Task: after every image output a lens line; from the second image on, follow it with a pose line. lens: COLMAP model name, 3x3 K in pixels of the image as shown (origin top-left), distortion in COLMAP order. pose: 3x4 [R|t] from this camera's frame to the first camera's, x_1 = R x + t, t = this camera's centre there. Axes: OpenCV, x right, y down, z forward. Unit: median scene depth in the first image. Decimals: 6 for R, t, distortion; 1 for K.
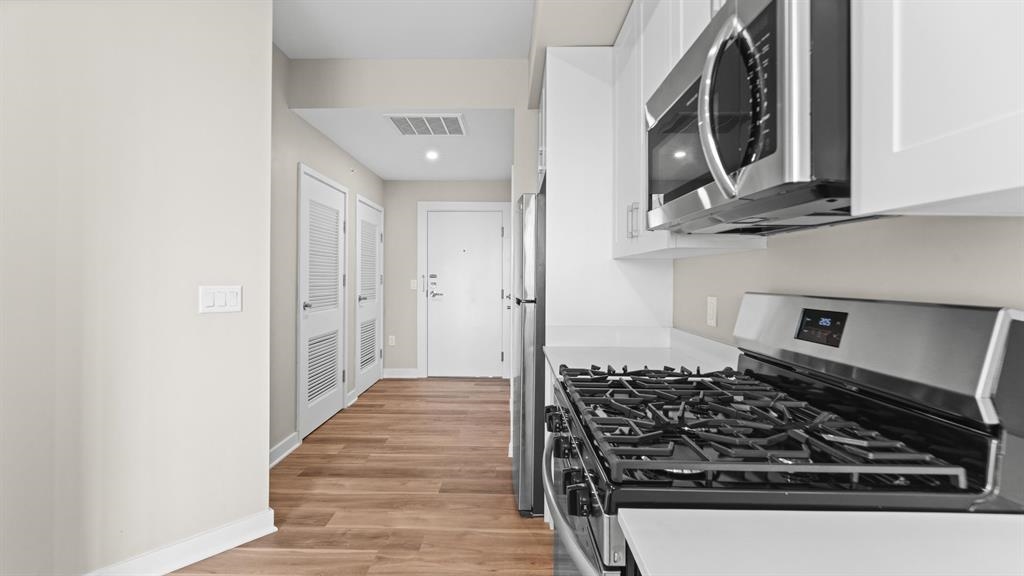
lens RADIAL K [[439.0, 0, 501.2], [0, 439.0, 266.3], [0, 0, 1]] dist [0.008737, 0.000151]
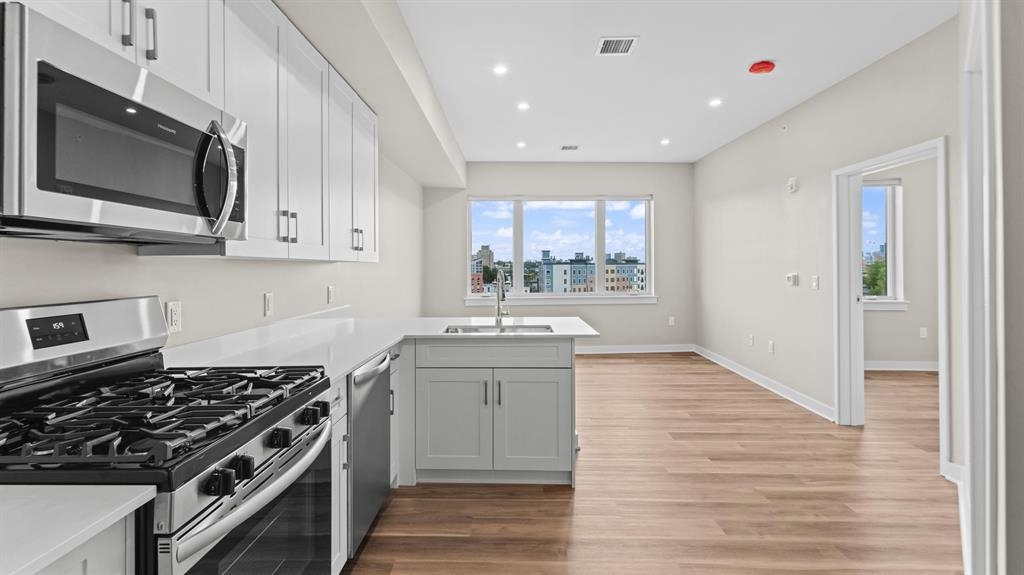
lens RADIAL K [[472.5, 0, 495.1], [0, 472.5, 266.7], [0, 0, 1]] dist [-0.000199, -0.000332]
pose [[-0.999821, -0.006564, 0.017766, -0.228024], [-0.007006, 0.999665, -0.024926, -0.003380], [-0.017596, -0.025046, -0.999531, 1.164765]]
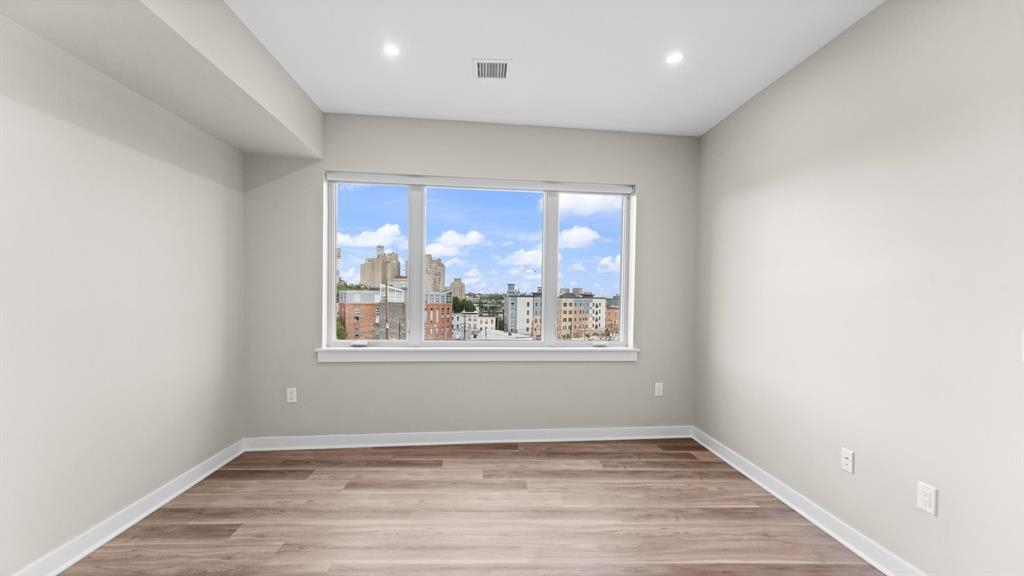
lens RADIAL K [[427.2, 0, 502.4], [0, 427.2, 305.8], [0, 0, 1]] dist [0.015322, 0.000121]
pose [[-0.997300, -0.028120, -0.067845, -0.605404], [-0.027585, 0.999581, -0.008805, -0.046914], [0.068064, -0.006910, -0.997657, -0.428799]]
